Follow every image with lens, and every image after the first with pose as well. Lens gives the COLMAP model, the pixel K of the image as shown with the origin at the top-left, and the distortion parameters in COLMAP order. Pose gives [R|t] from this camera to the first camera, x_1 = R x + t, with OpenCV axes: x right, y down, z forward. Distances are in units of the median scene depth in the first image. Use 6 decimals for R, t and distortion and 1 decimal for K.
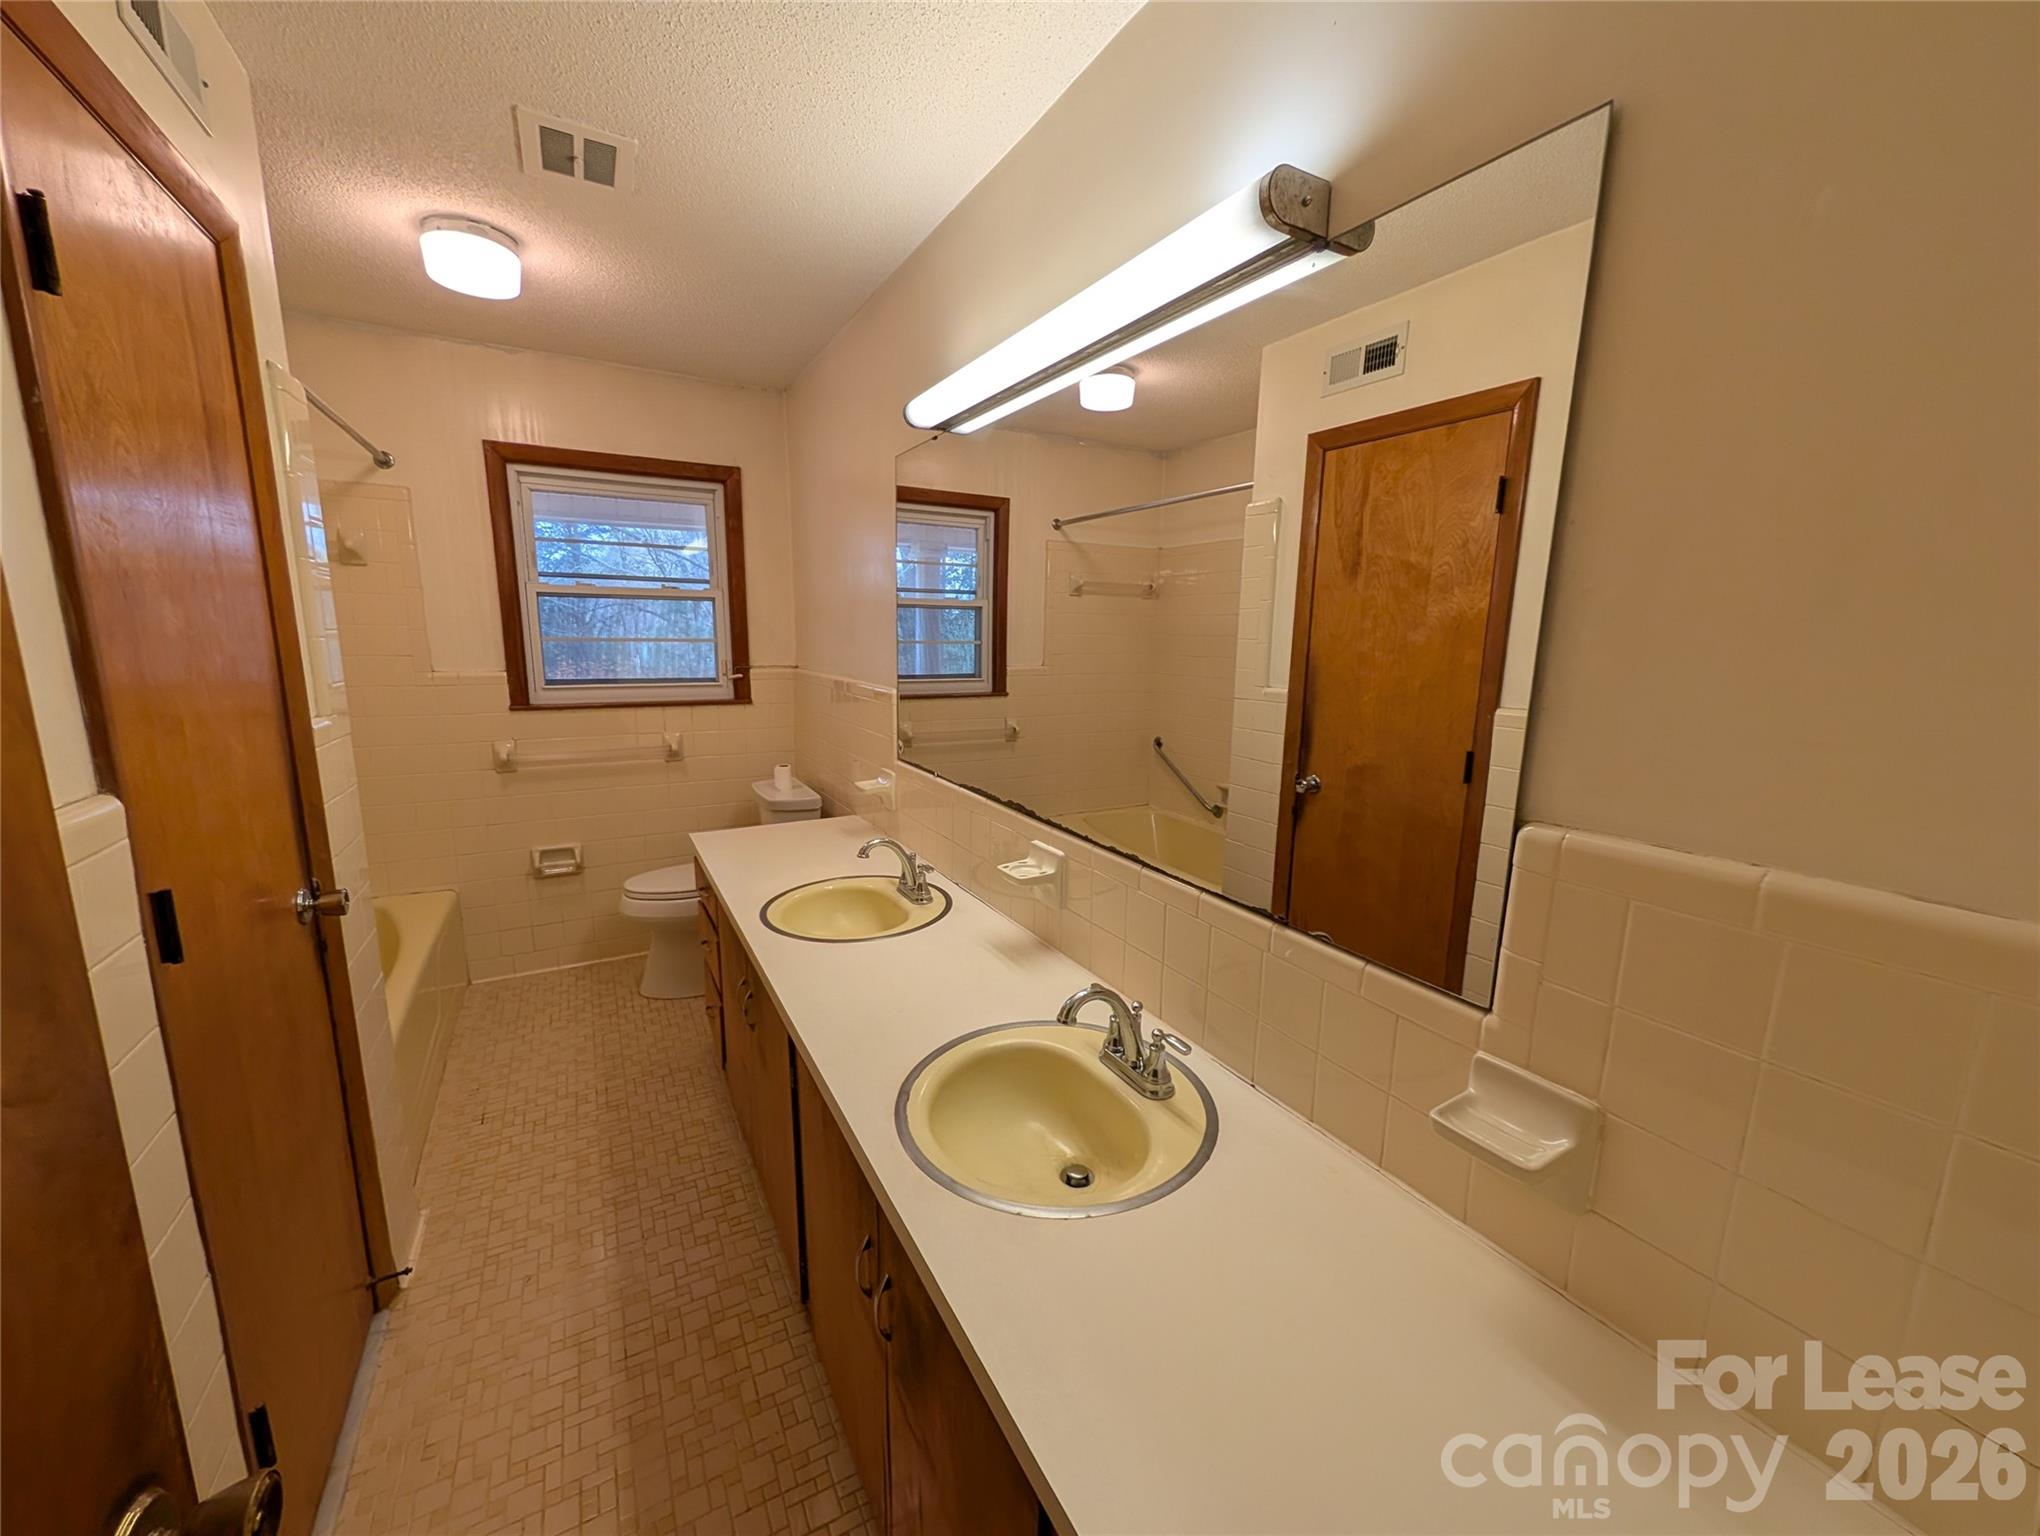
lens RADIAL K [[781.8, 0, 1027.1], [0, 781.8, 778.2], [0, 0, 1]] dist [-0.003933, -0.000471]
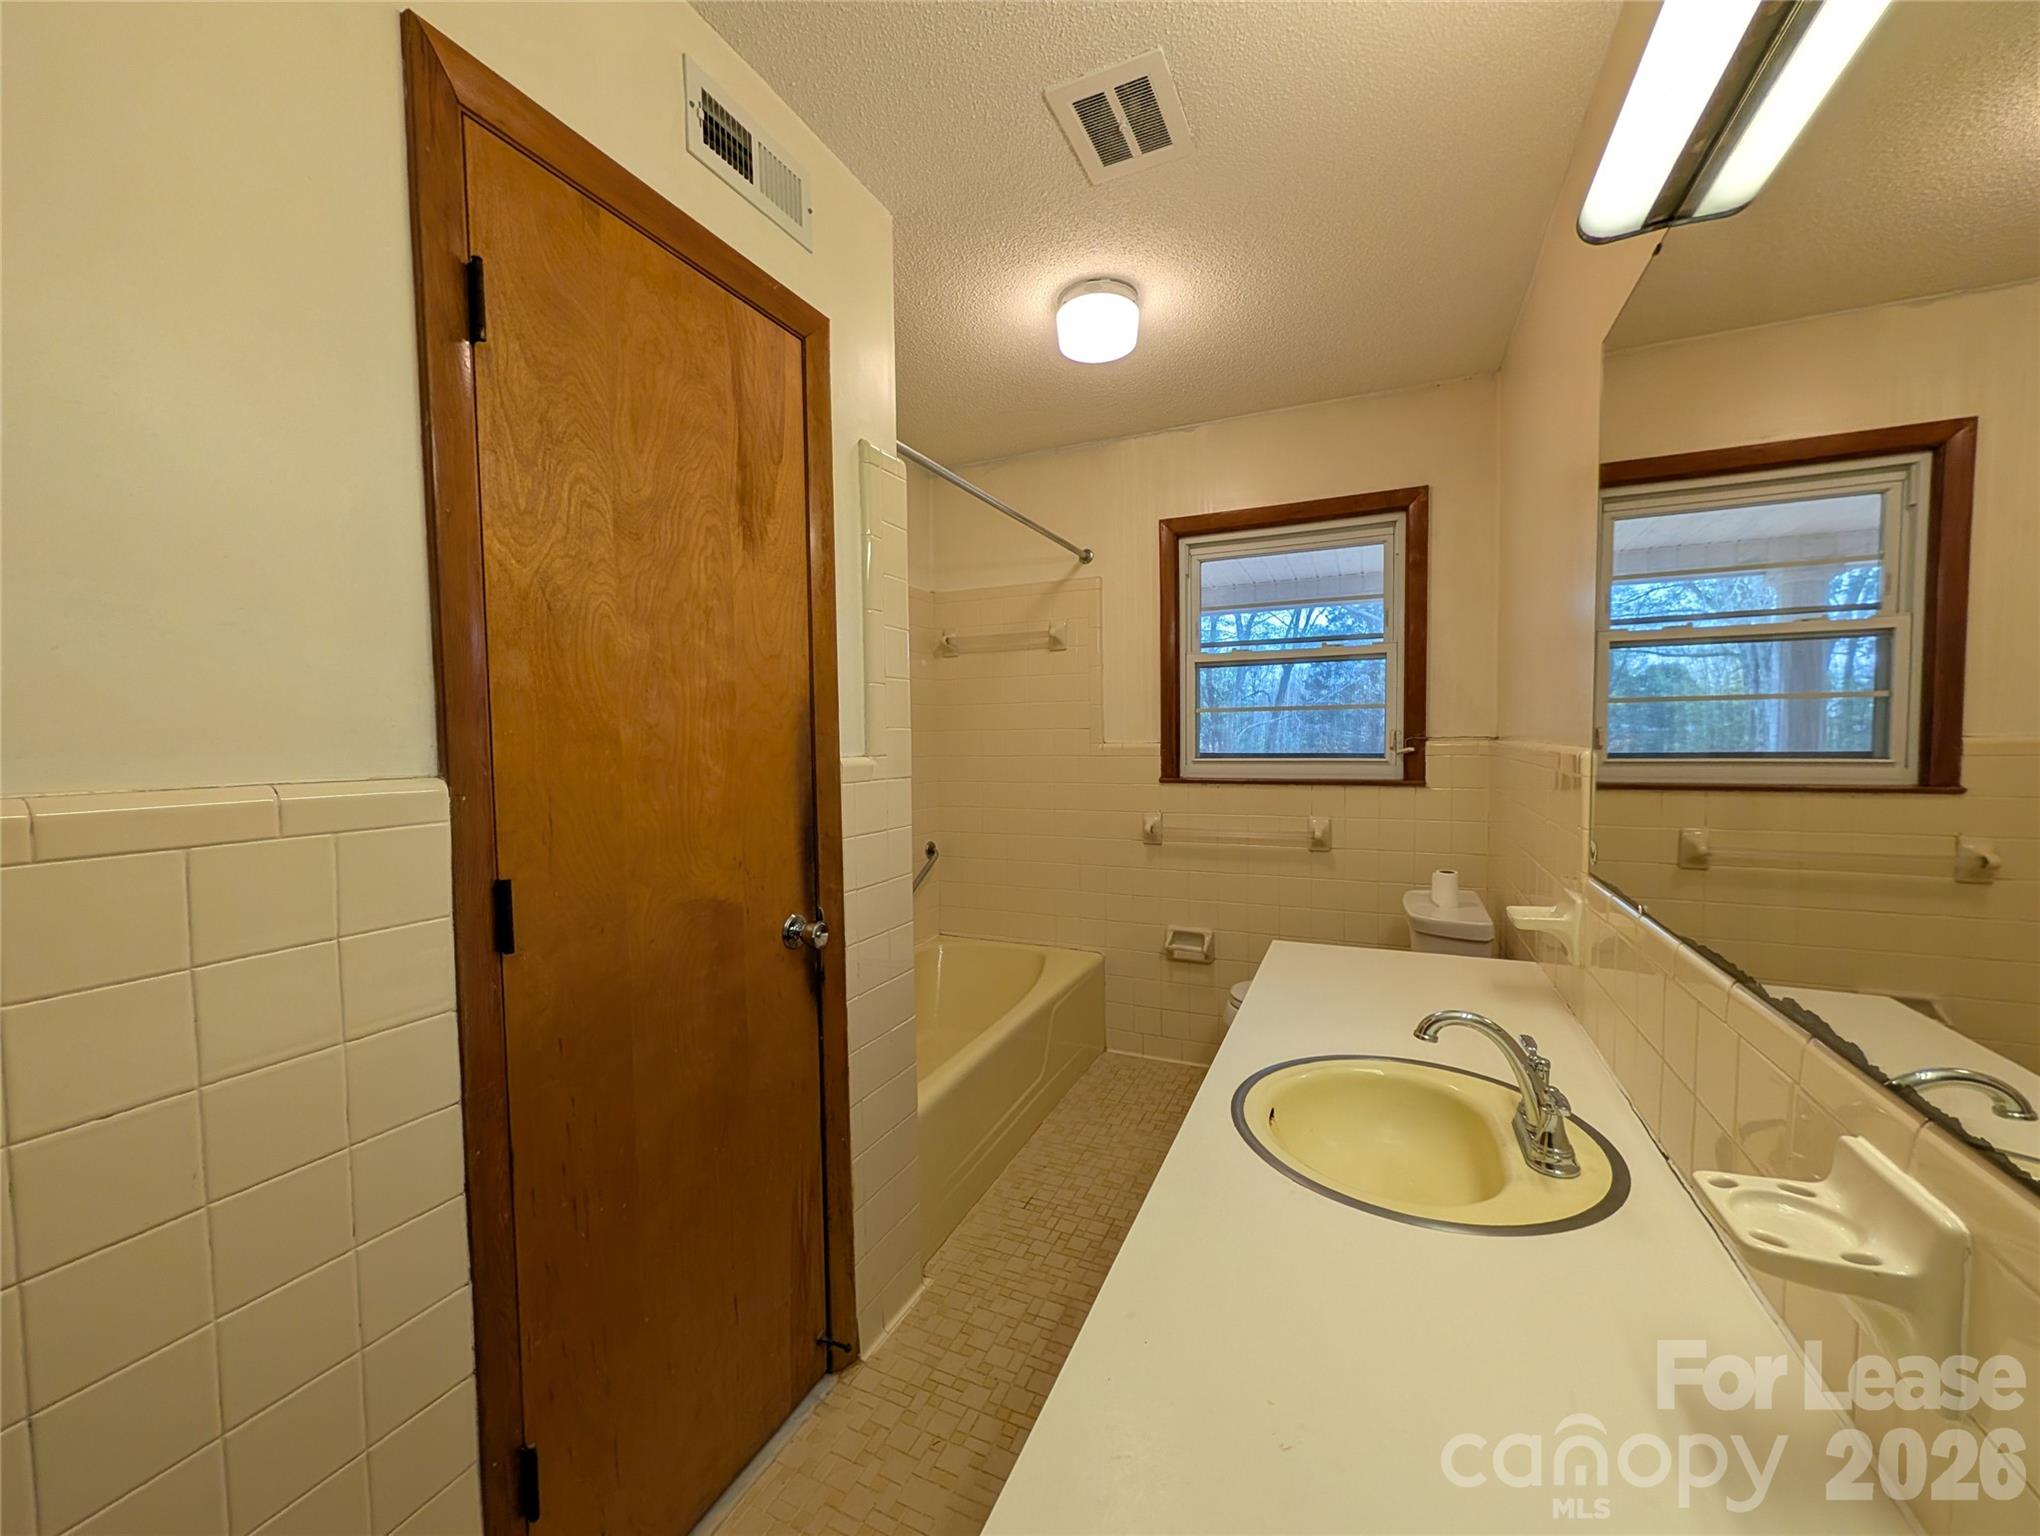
lens RADIAL K [[781.8, 0, 1023.9], [0, 781.8, 772.6], [0, 0, 1]] dist [-0.003933, -0.000471]
pose [[0.581173, 0.014018, -0.813659, 0.040502], [-0.128538, 0.988882, -0.074774, -0.002568], [0.803565, 0.148042, 0.576513, 0.280570]]
